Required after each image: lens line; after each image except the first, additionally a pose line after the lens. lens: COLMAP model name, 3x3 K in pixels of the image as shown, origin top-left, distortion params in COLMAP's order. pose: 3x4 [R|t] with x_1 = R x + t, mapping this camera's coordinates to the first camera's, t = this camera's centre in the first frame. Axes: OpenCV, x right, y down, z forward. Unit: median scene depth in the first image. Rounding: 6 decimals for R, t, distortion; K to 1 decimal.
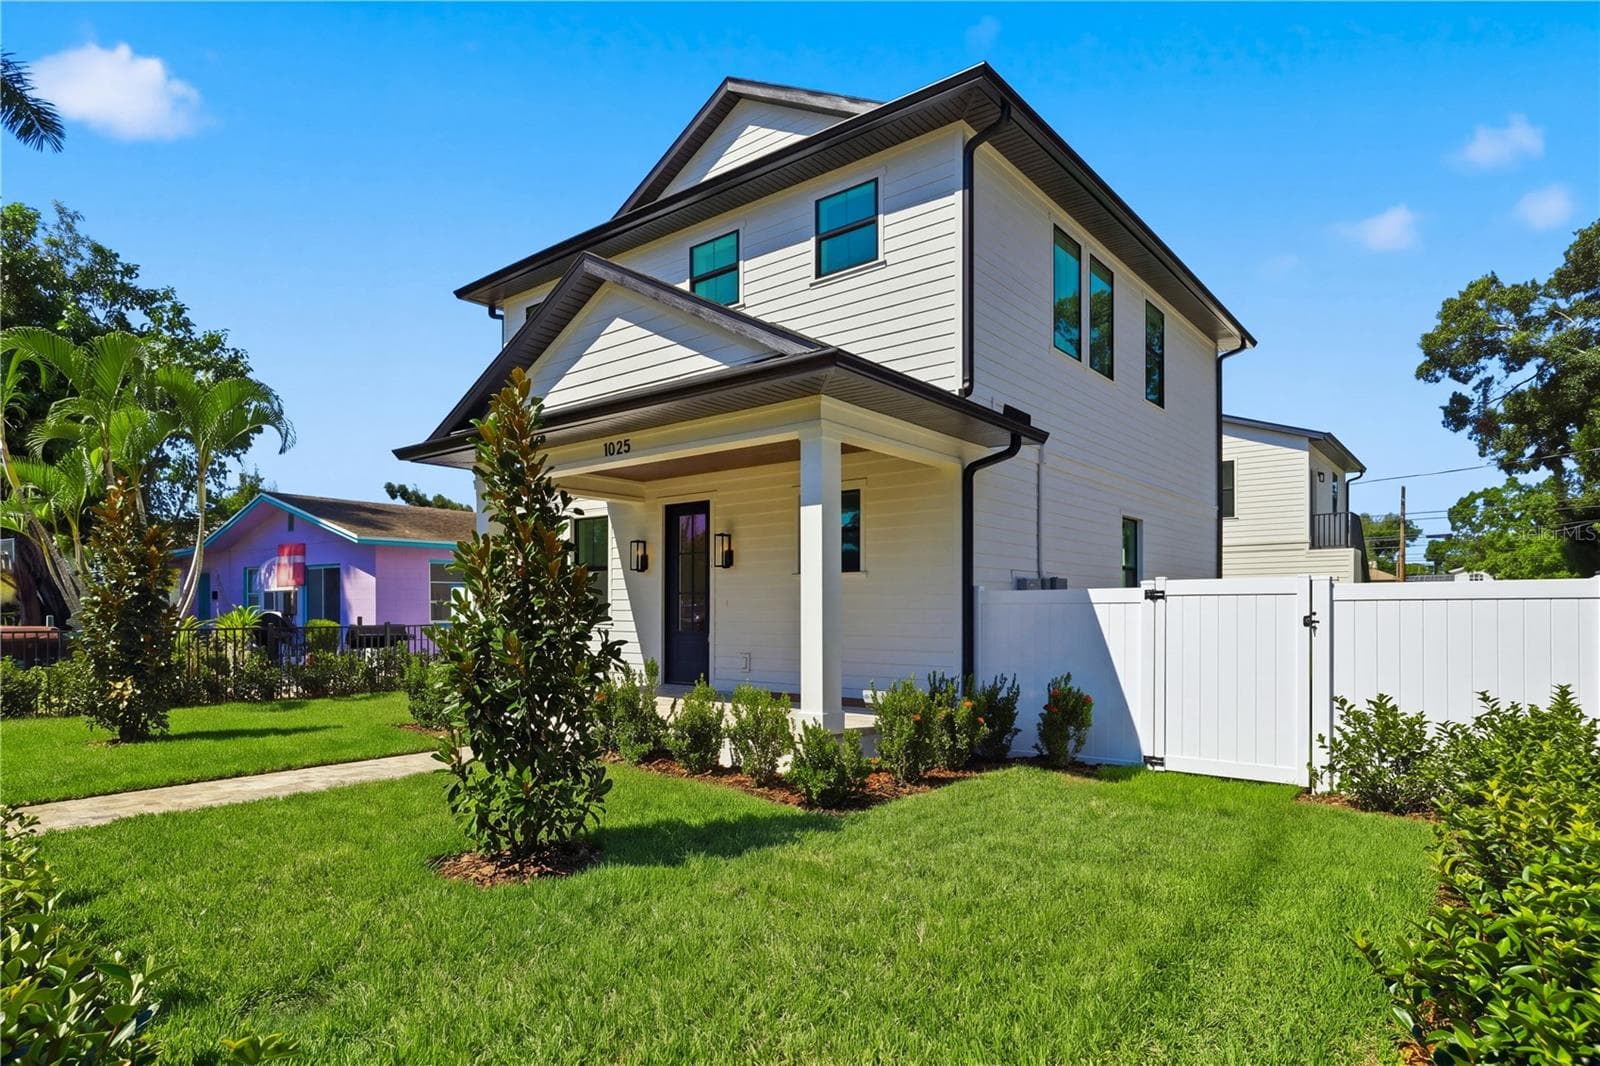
lens RADIAL K [[800.6, 0, 799.8], [0, 800.6, 603.6], [0, 0, 1]] dist [-0.001756, -0.000204]
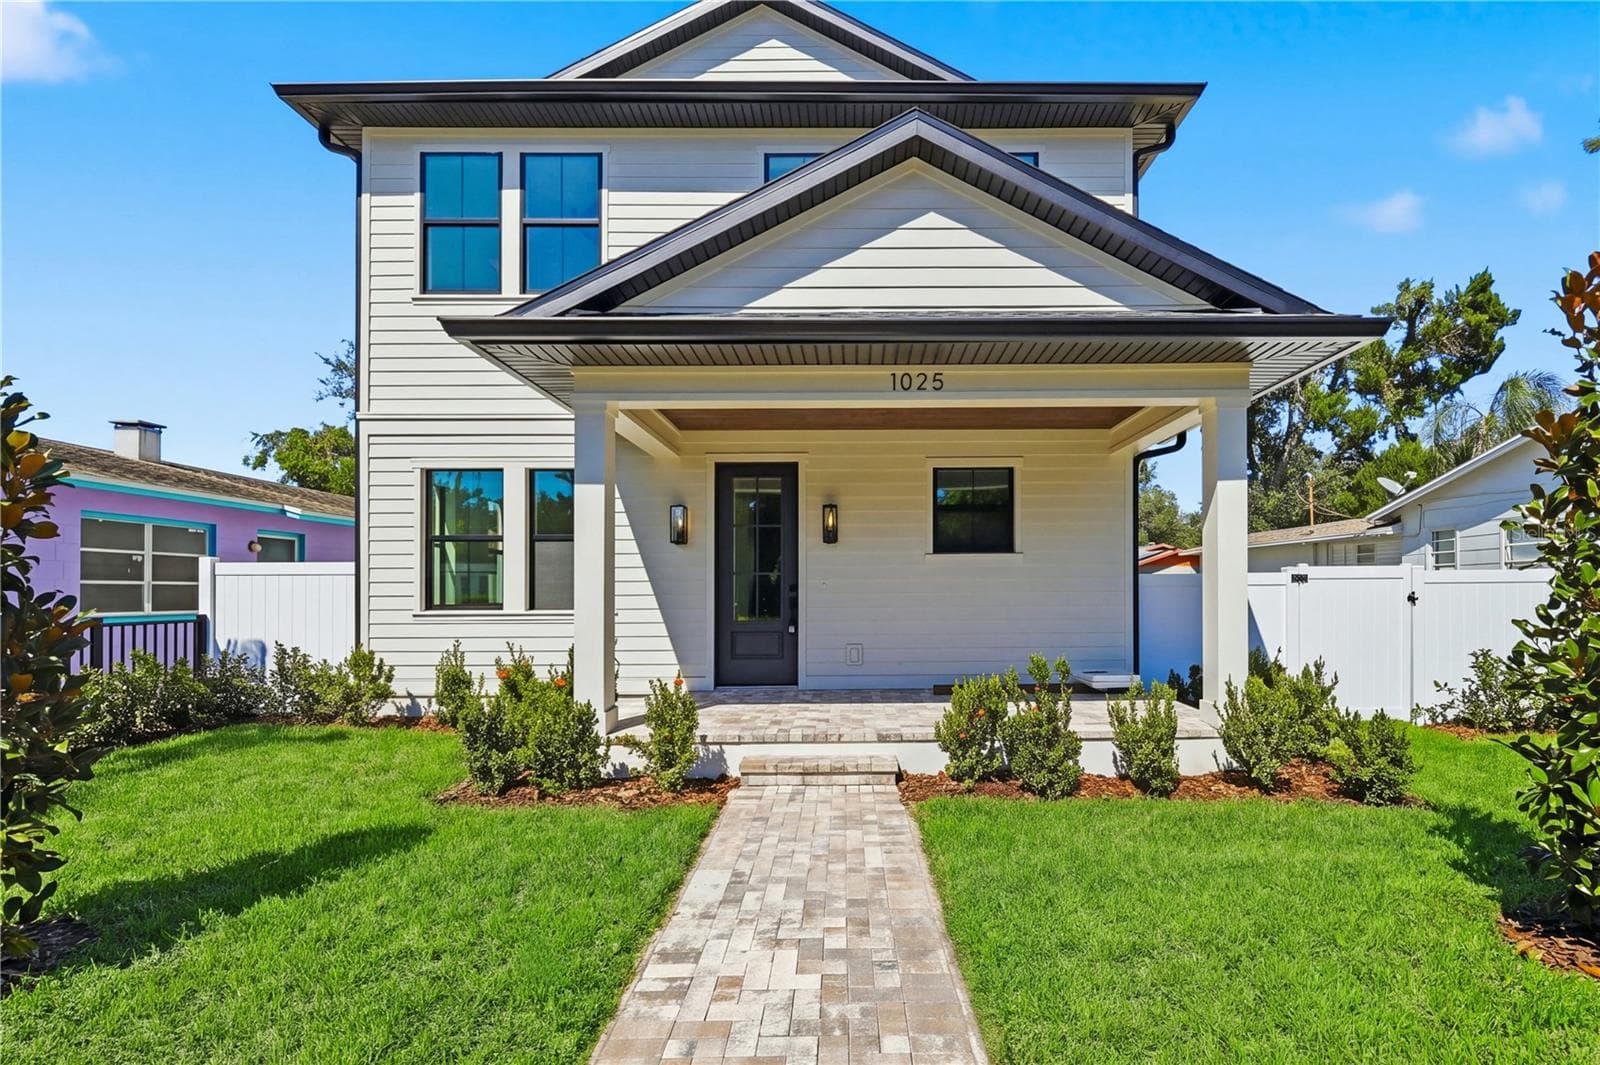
lens RADIAL K [[697.8, 0, 801.0], [0, 697.8, 587.2], [0, 0, 1]] dist [0.000221, -0.000050]
pose [[0.798003, -0.002939, 0.602647, -0.568427], [0.001906, 0.999995, 0.002353, -0.000761], [-0.602651, -0.000729, 0.798005, 0.424795]]
